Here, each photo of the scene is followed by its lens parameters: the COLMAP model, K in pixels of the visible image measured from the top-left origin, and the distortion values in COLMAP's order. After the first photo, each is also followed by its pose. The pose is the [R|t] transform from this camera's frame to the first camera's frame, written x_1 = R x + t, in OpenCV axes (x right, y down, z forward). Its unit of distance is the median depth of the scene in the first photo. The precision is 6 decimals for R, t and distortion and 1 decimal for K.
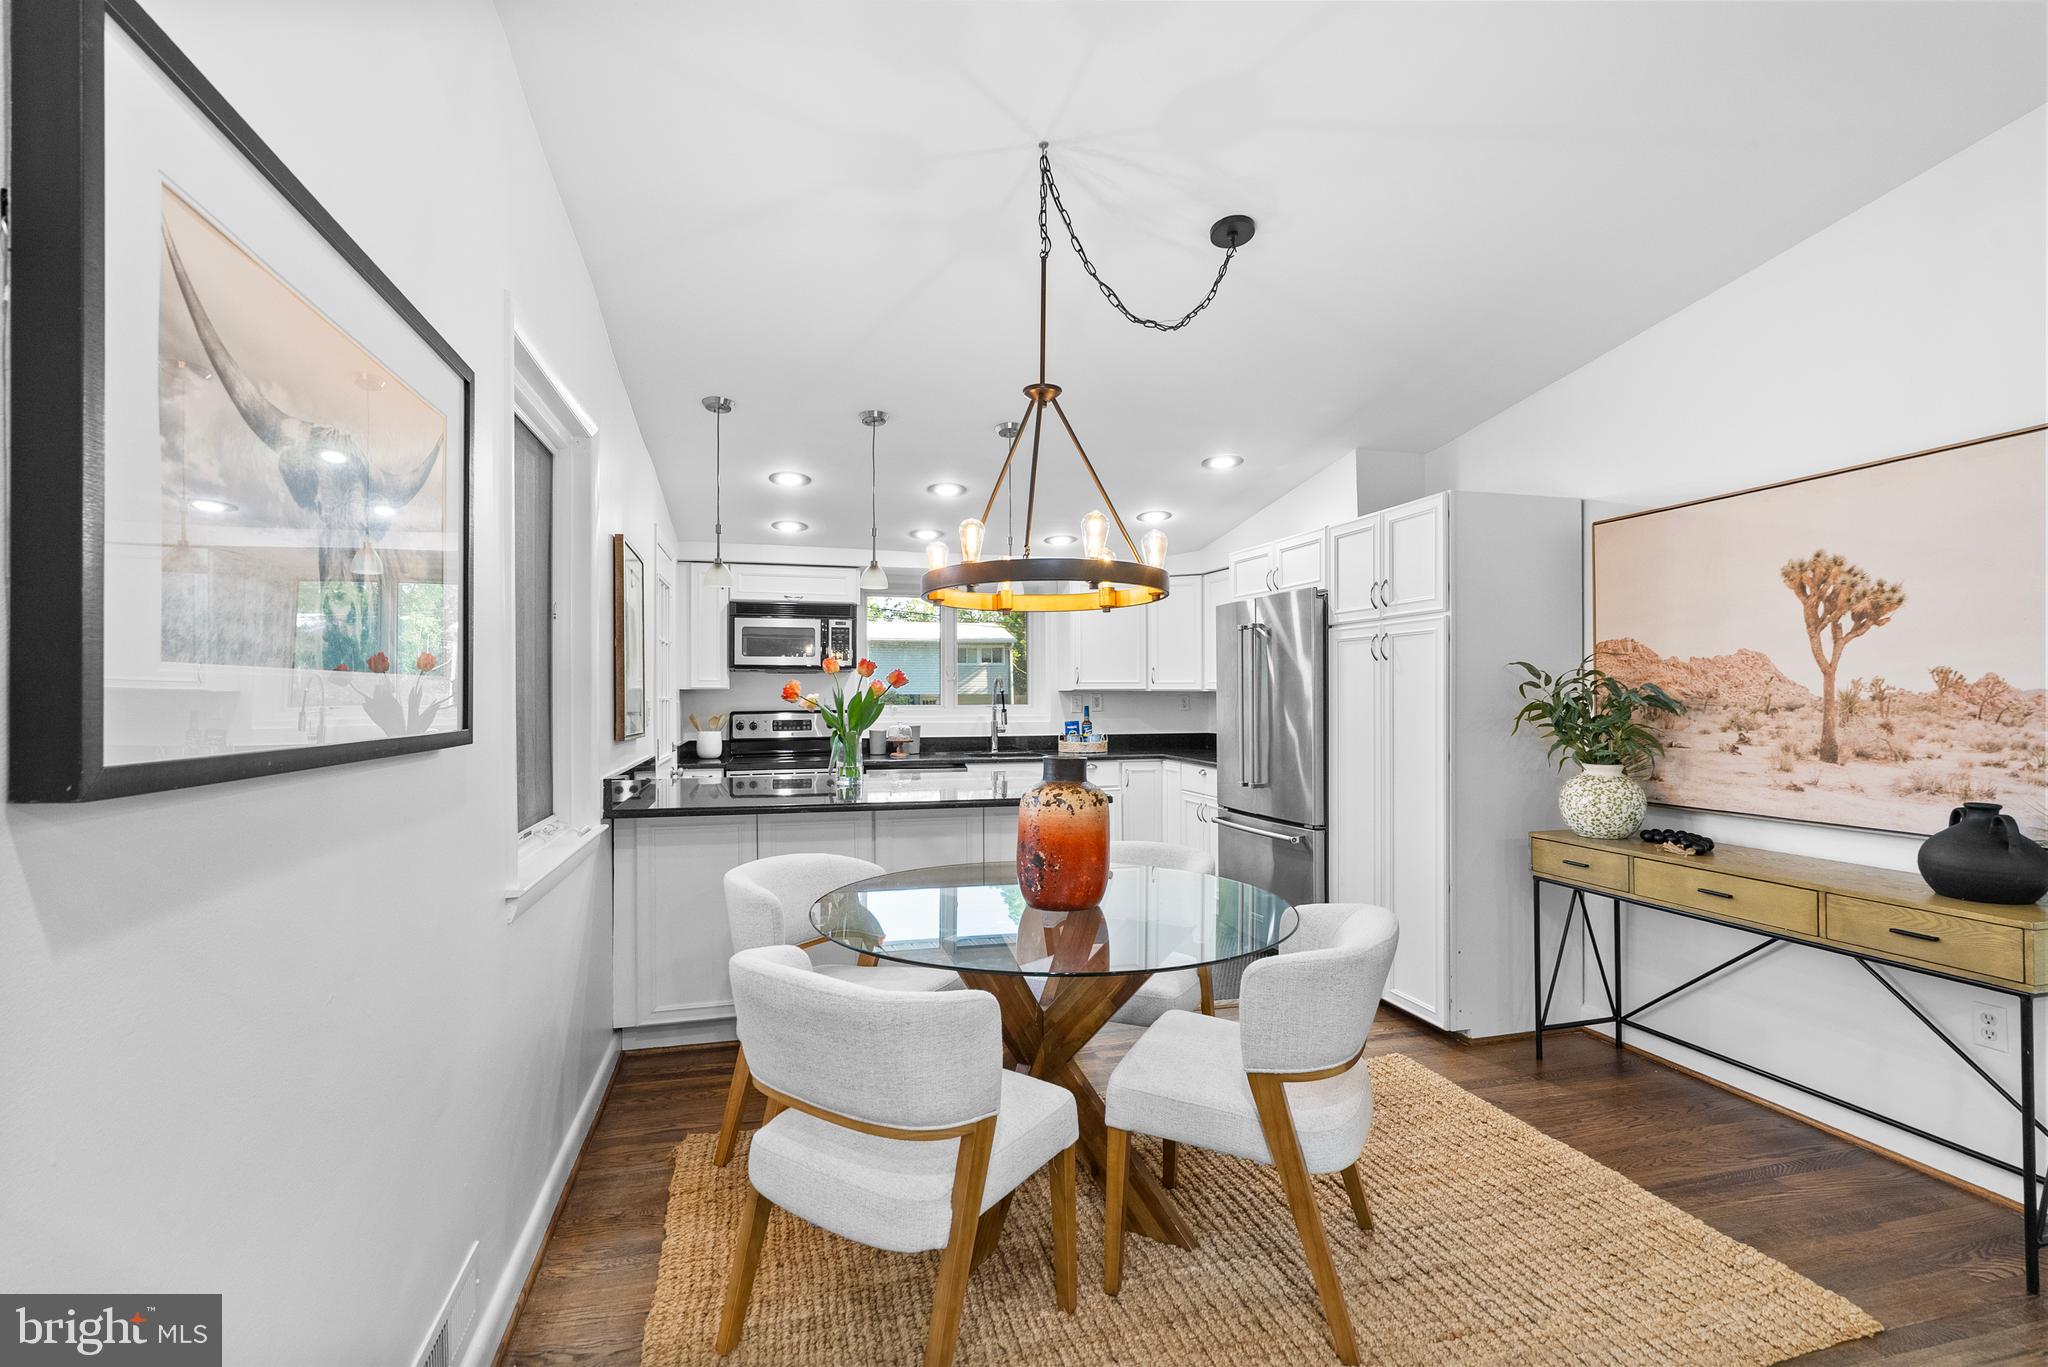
lens RADIAL K [[926.0, 0, 1022.1], [0, 926.0, 691.2], [0, 0, 1]] dist [-0.000113, 0.000919]
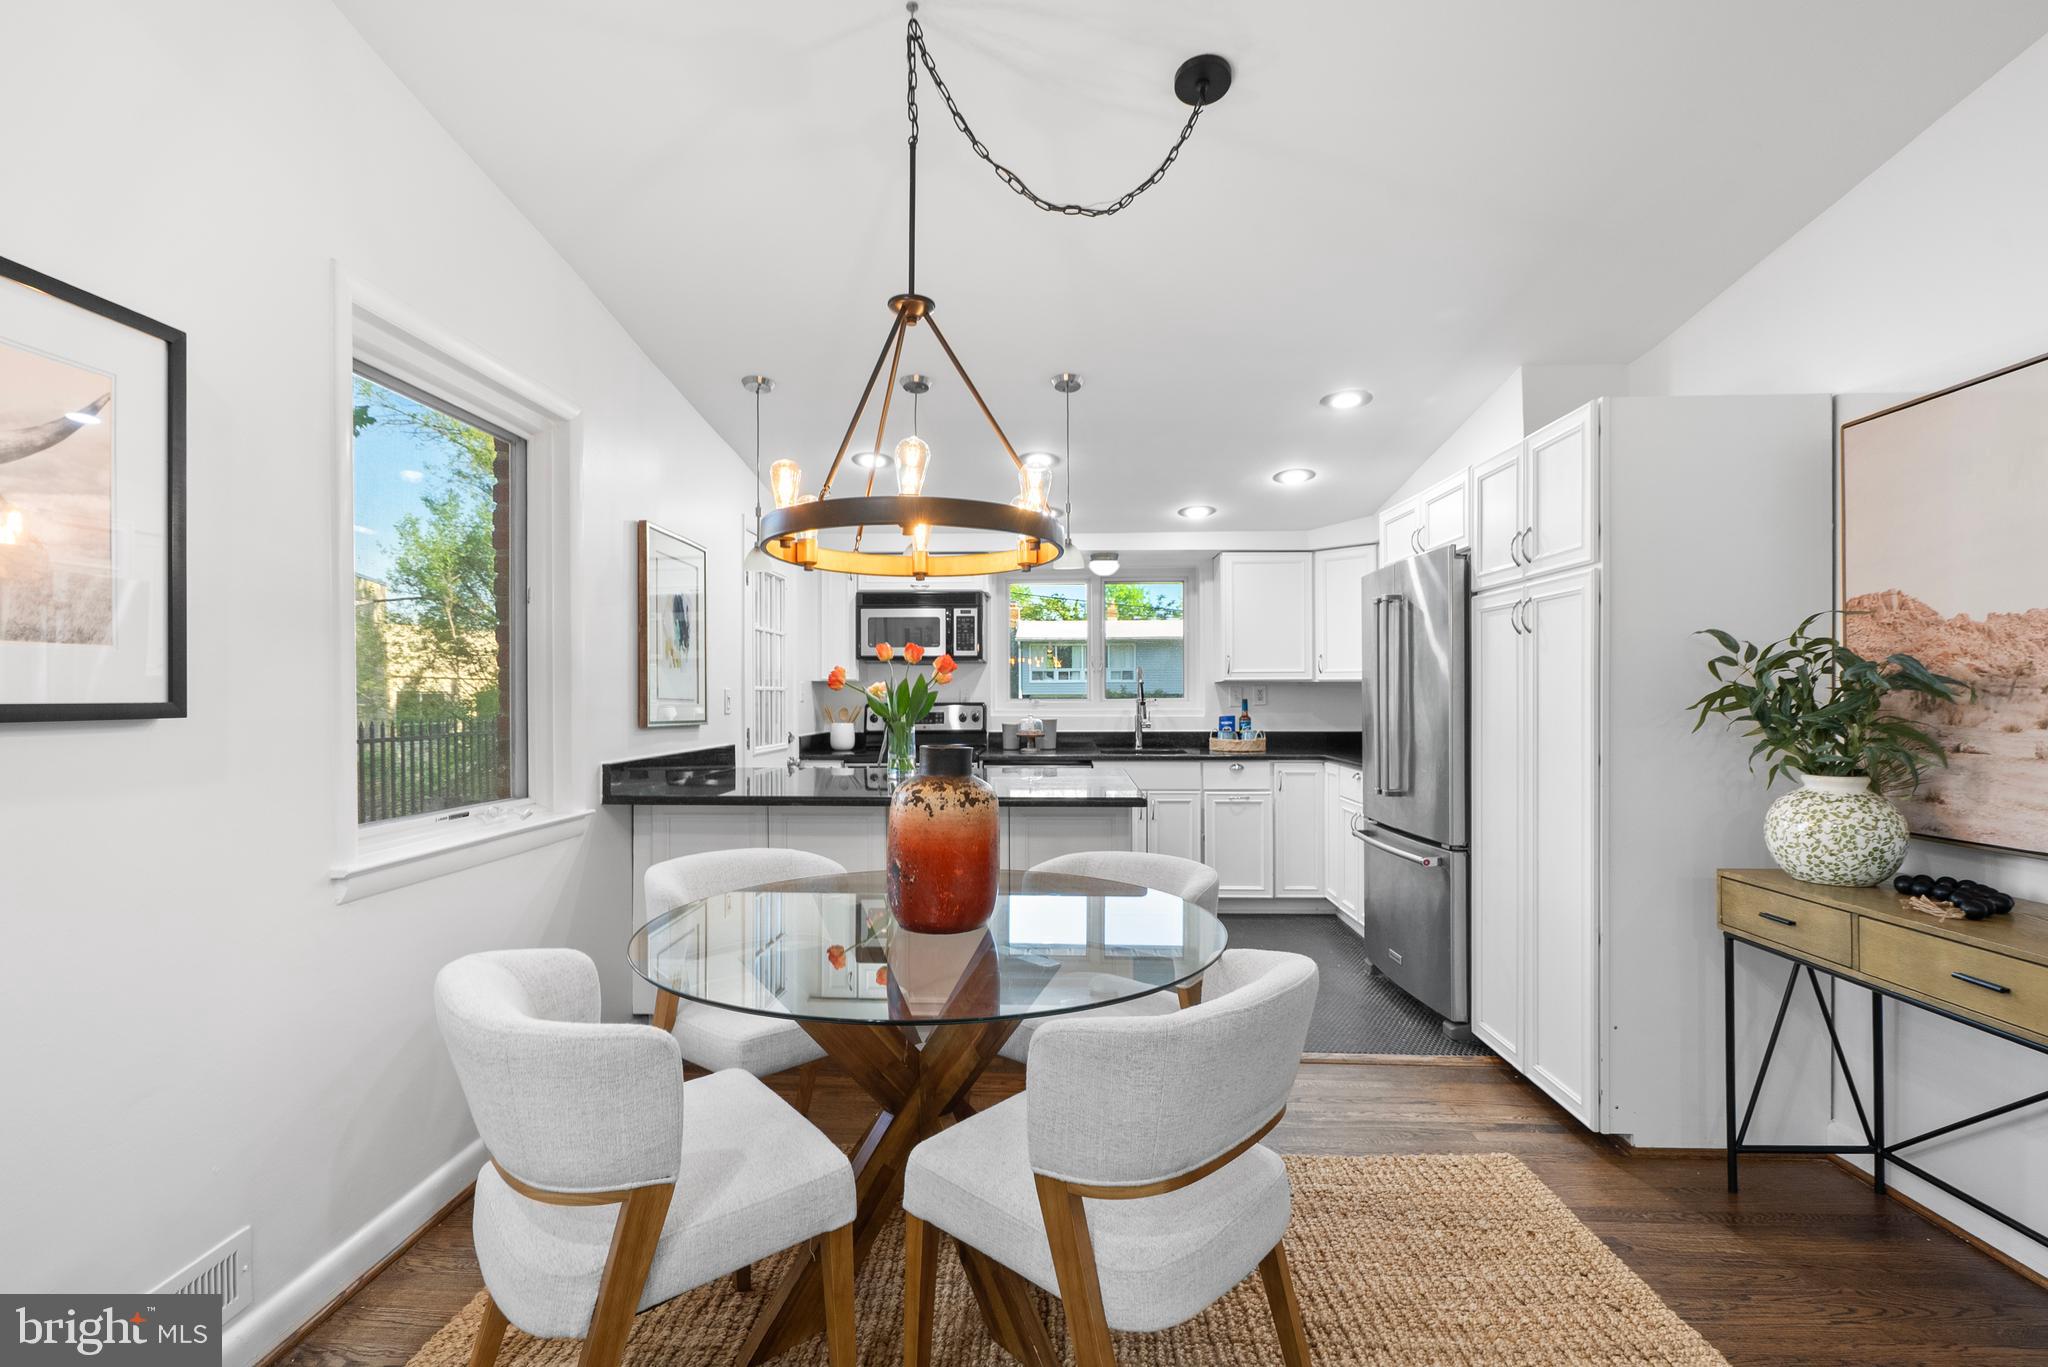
lens RADIAL K [[933.8, 0, 1020.7], [0, 933.8, 696.3], [0, 0, 1]] dist [0.000757, 0.001001]
pose [[0.953441, -0.000225, -0.301581, 0.272357], [0.002044, 0.999982, 0.005718, 0.016041], [0.301574, -0.006068, 0.953423, 0.170468]]
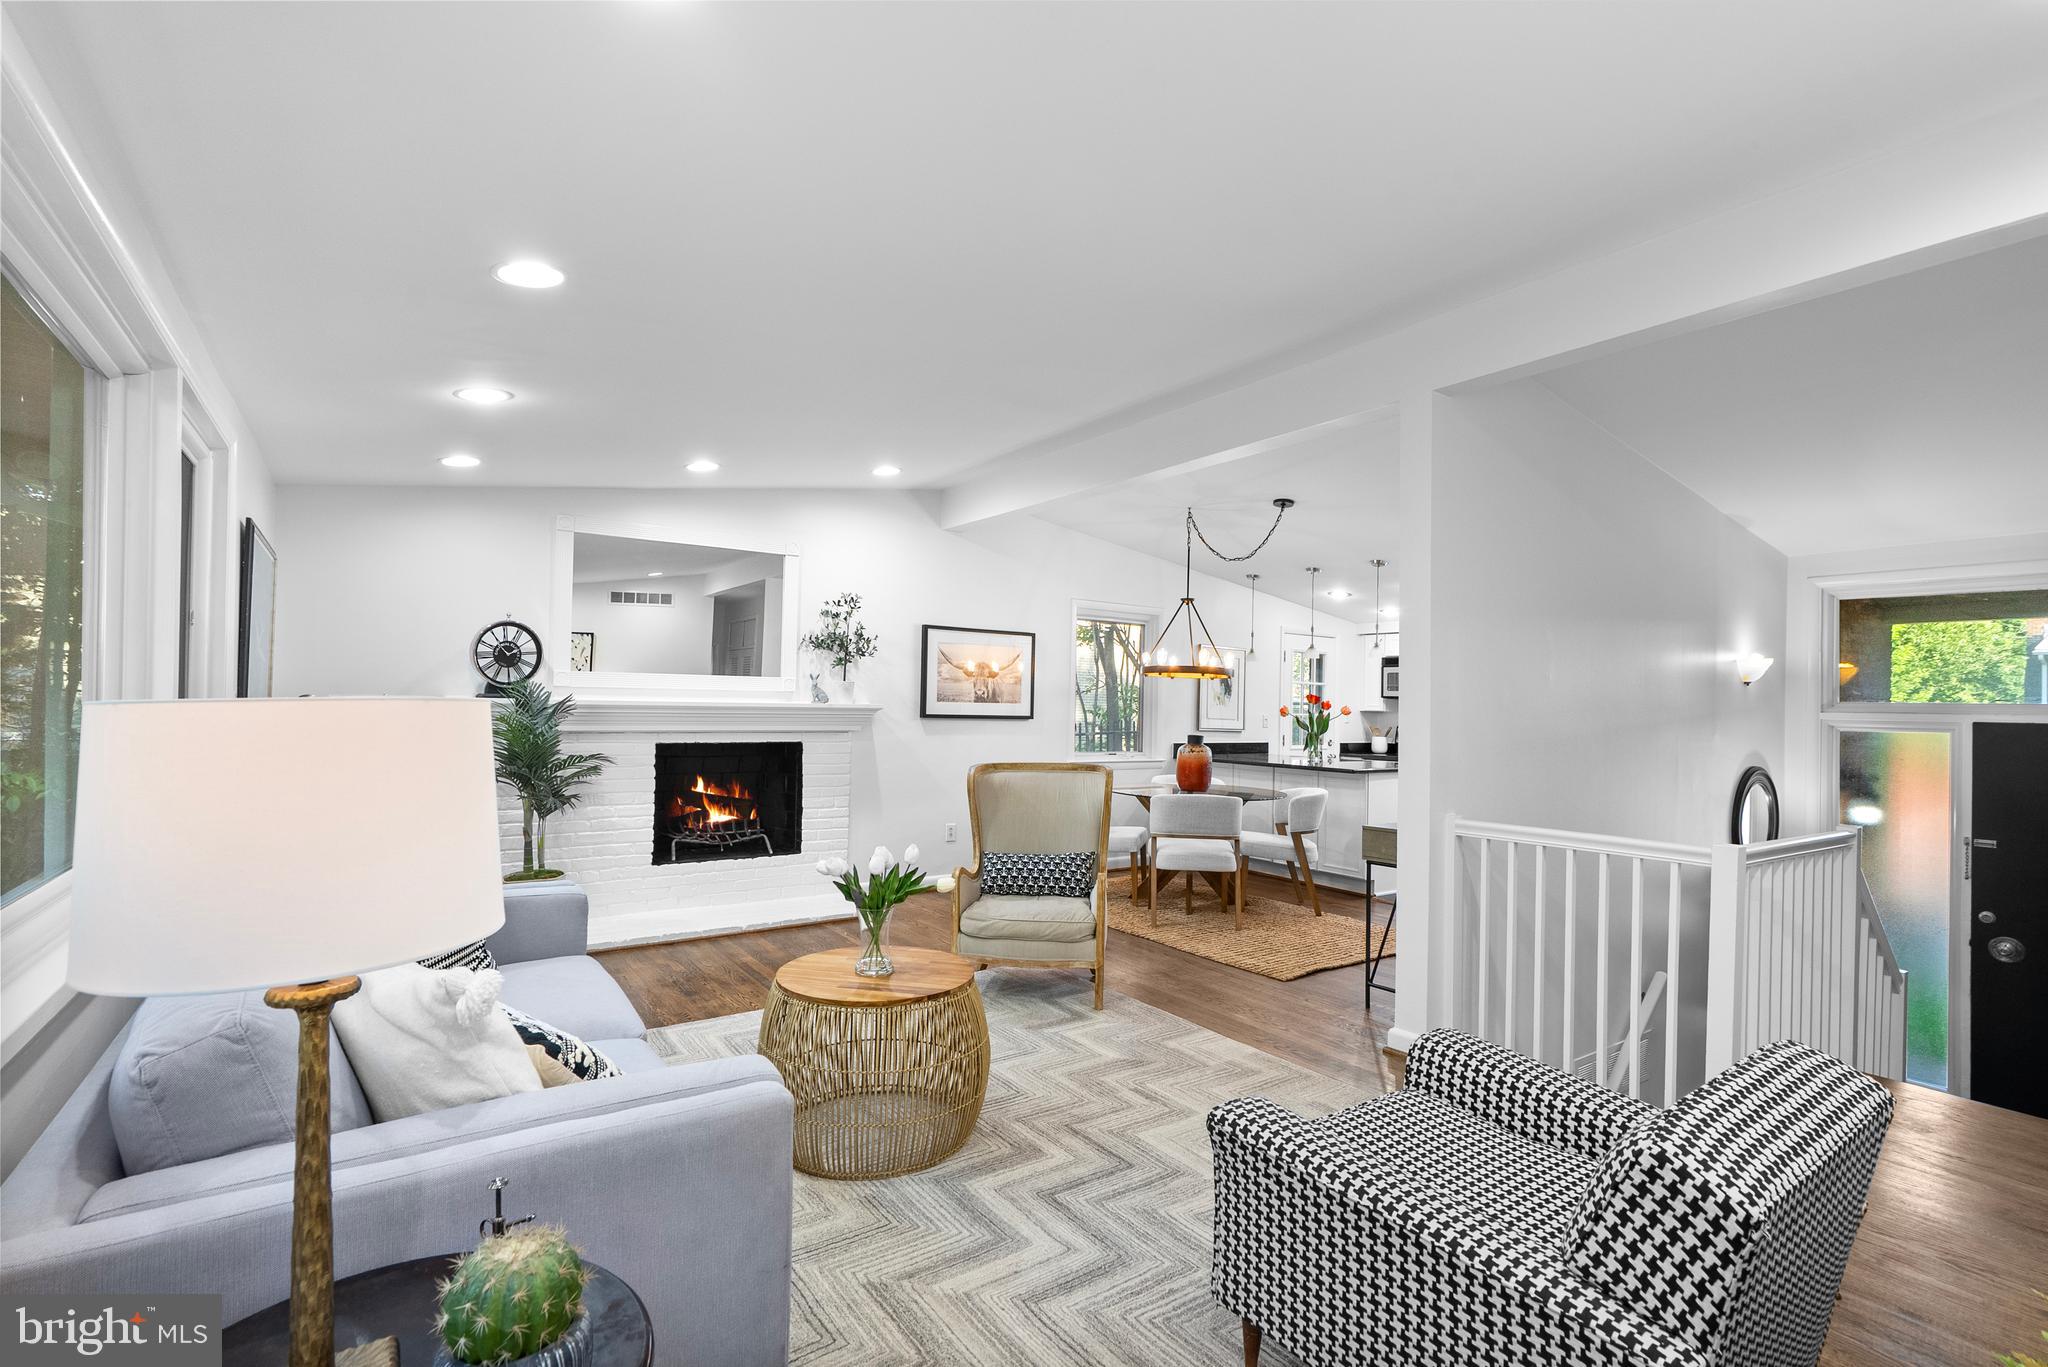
lens RADIAL K [[948.5, 0, 1011.6], [0, 948.5, 694.0], [0, 0, 1]] dist [-0.002949, 0.004322]
pose [[0.335962, -0.002418, -0.941872, 1.822051], [-0.018968, 0.999777, -0.009332, -0.008037], [0.941685, 0.021001, 0.335841, -0.302397]]
